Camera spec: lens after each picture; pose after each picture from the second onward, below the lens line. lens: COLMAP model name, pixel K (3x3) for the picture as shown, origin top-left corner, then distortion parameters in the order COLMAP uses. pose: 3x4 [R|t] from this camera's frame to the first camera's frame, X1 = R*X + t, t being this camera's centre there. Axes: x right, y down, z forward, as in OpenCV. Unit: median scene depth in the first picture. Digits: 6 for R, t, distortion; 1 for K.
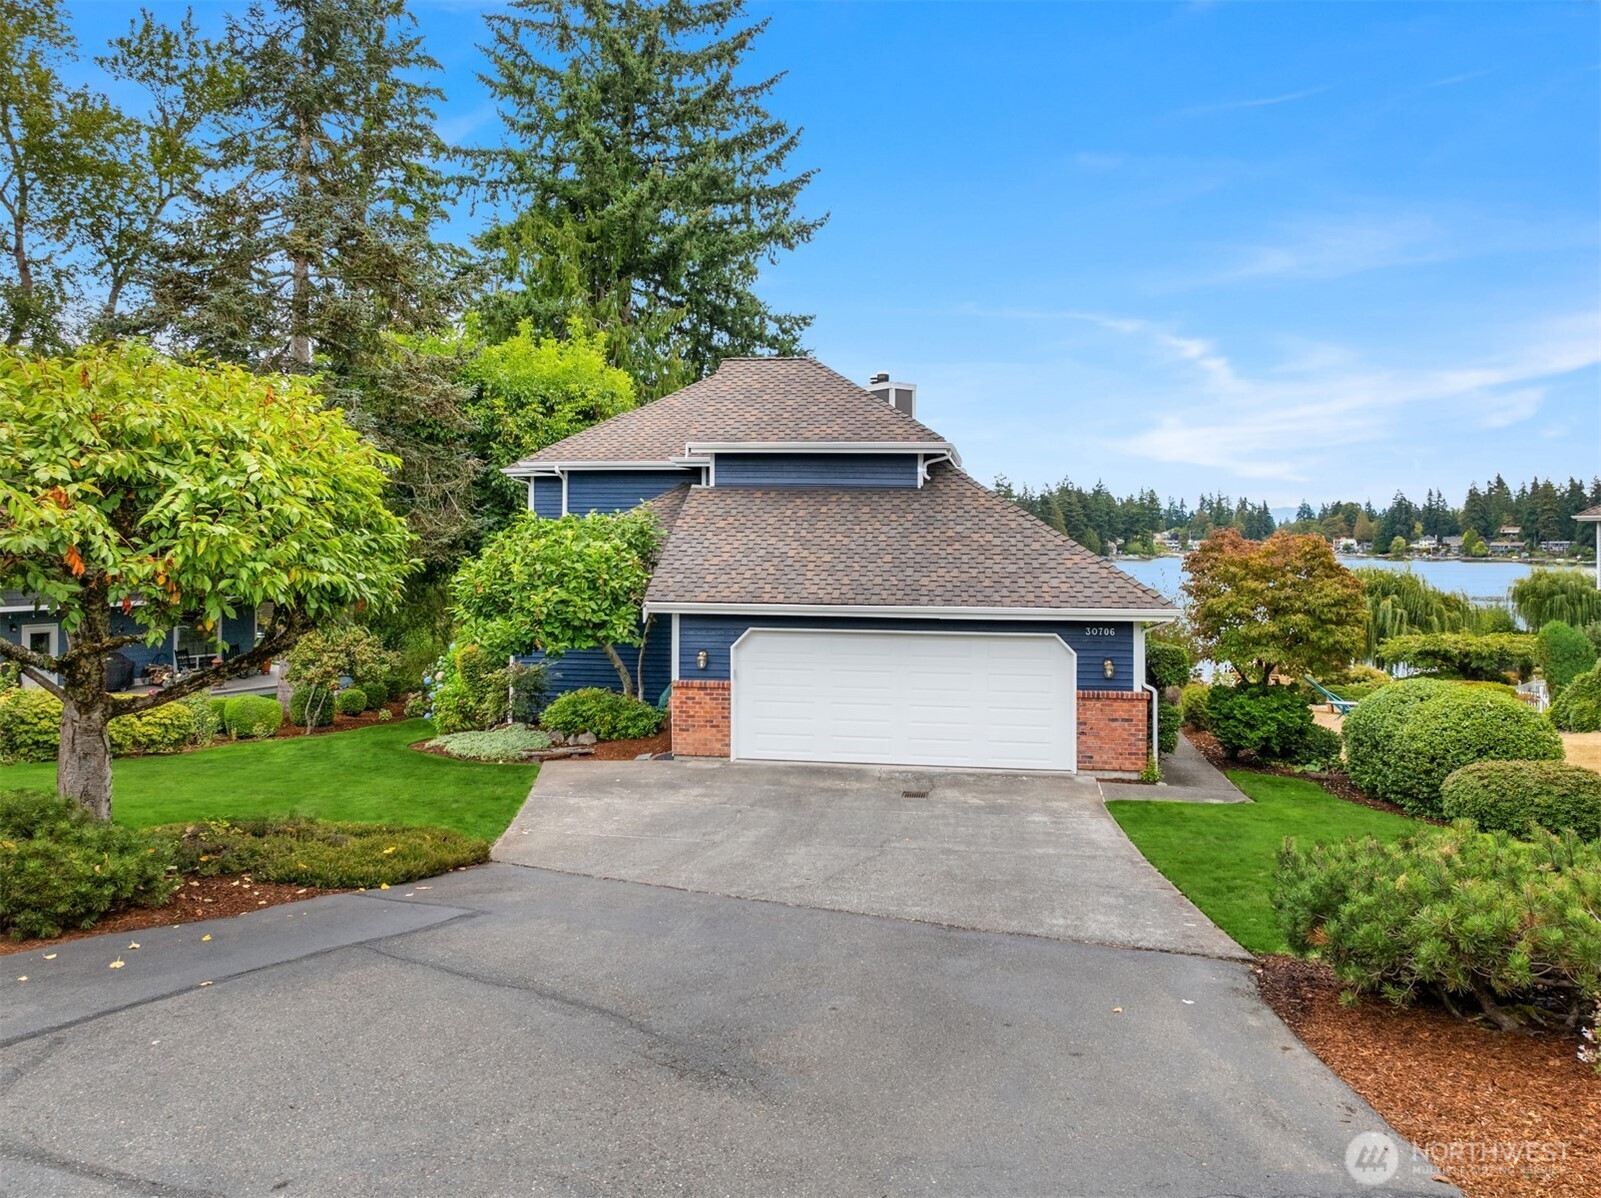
lens RADIAL K [[1115.8, 0, 800.5], [0, 1115.8, 599.0], [0, 0, 1]] dist [-0.033025, 0.000667]
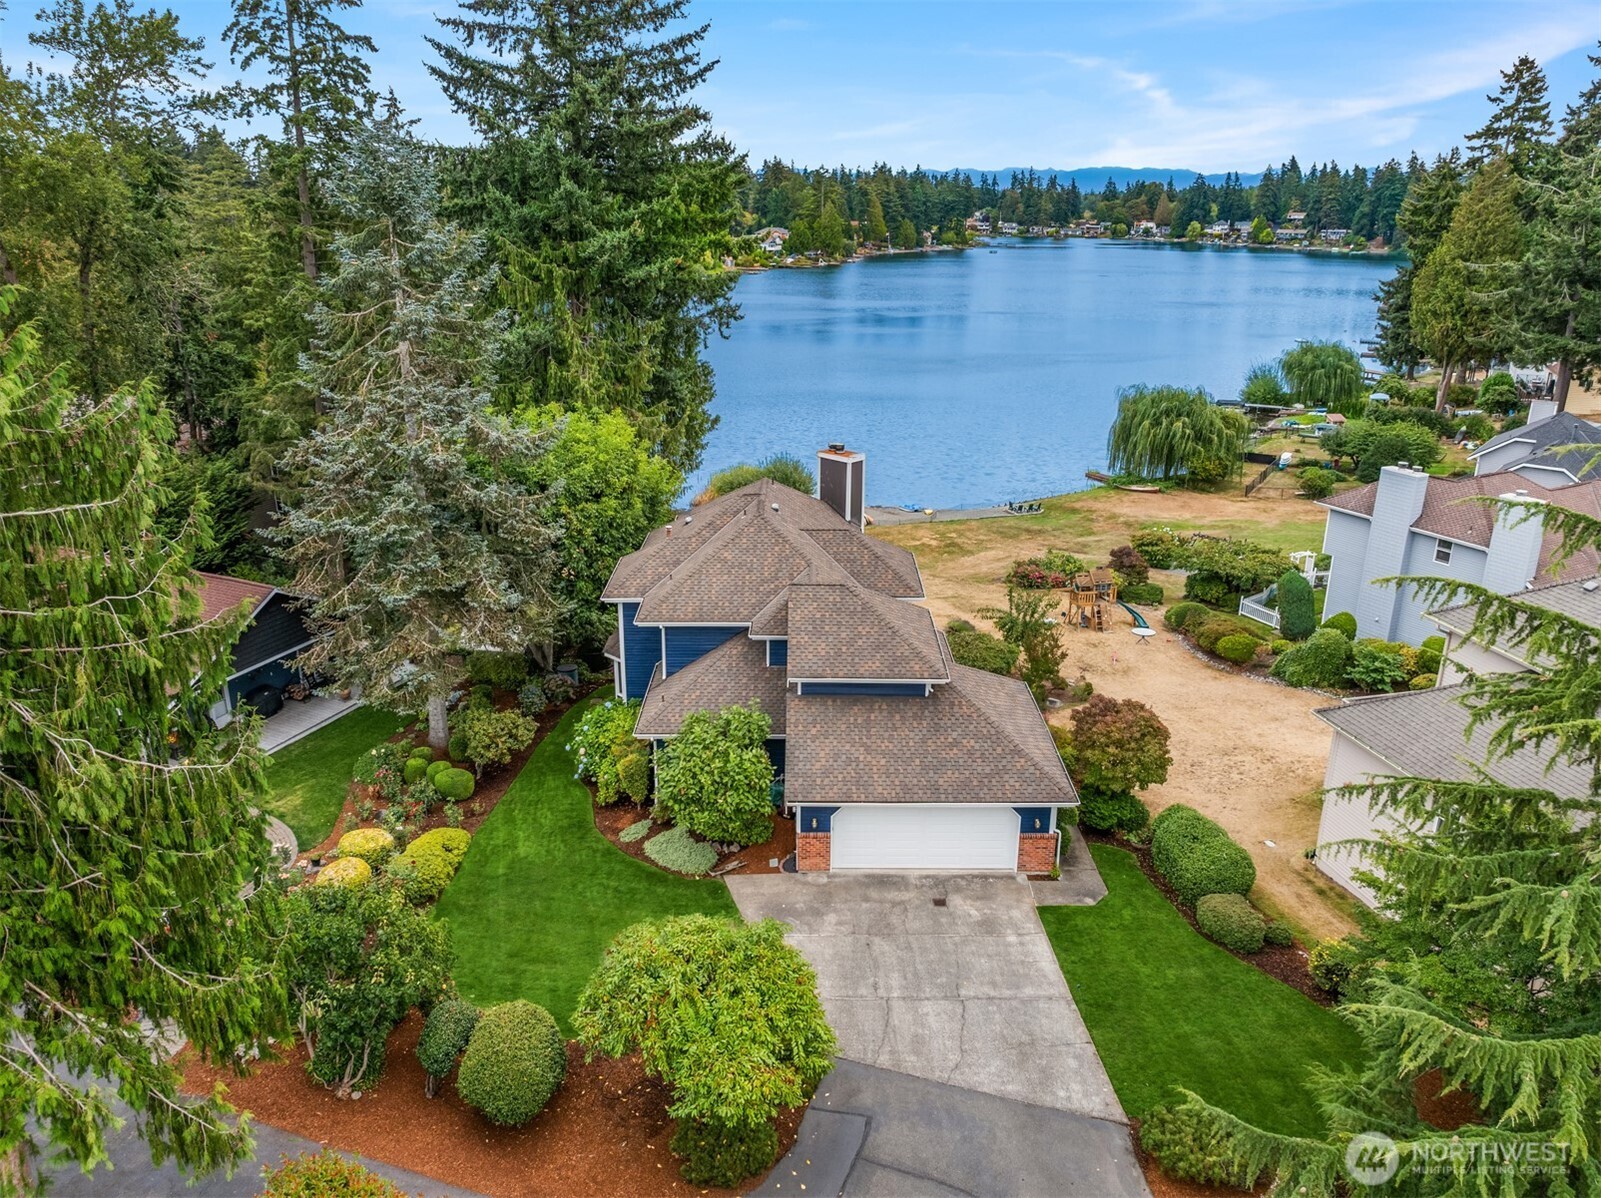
lens RADIAL K [[1098.5, 0, 782.8], [0, 1098.5, 623.3], [0, 0, 1]] dist [-0.022008, -0.001660]
pose [[0.987538, -0.055219, 0.147375, -0.141625], [0.005228, 0.947419, 0.319952, -0.301712], [-0.157293, -0.315195, 0.935901, -0.196505]]
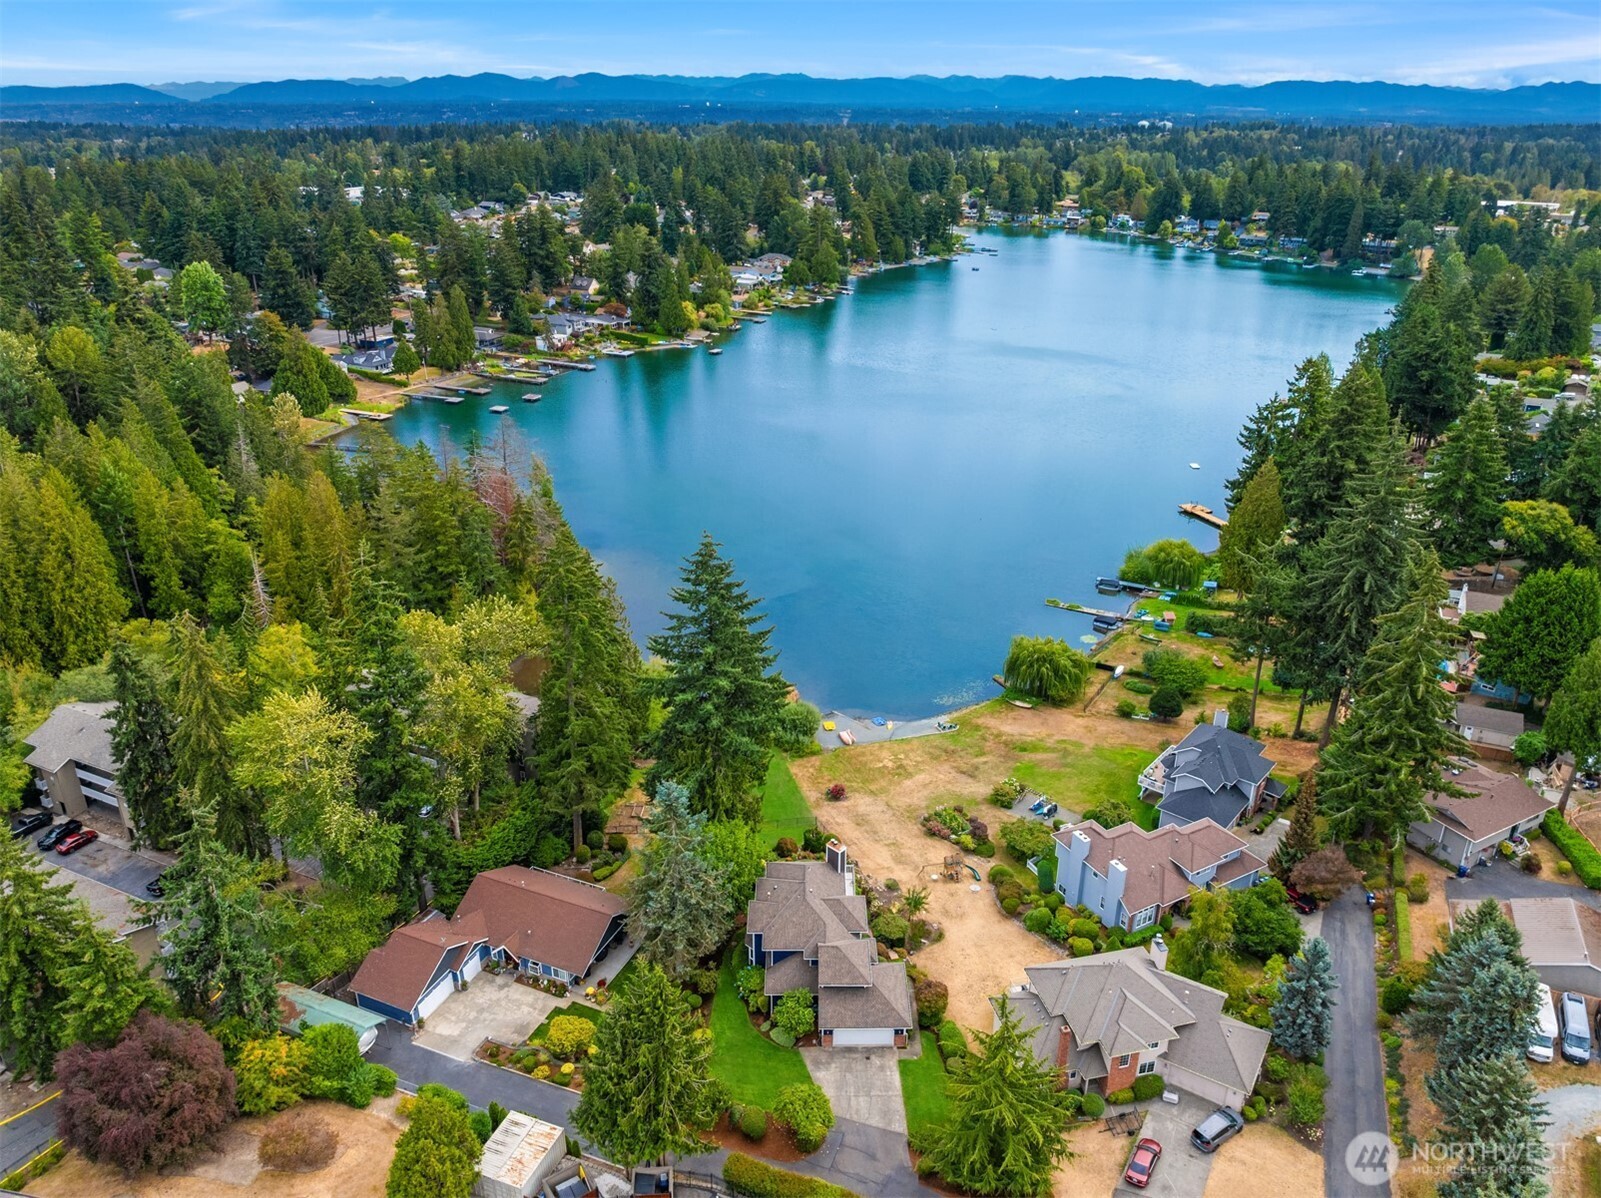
lens RADIAL K [[1115.8, 0, 800.5], [0, 1115.8, 599.0], [0, 0, 1]] dist [-0.033025, 0.000667]
pose [[0.984114, -0.062150, 0.166305, -0.319866], [-0.004300, 0.928107, 0.372289, -1.210234], [-0.177486, -0.367090, 0.913096, -0.962847]]
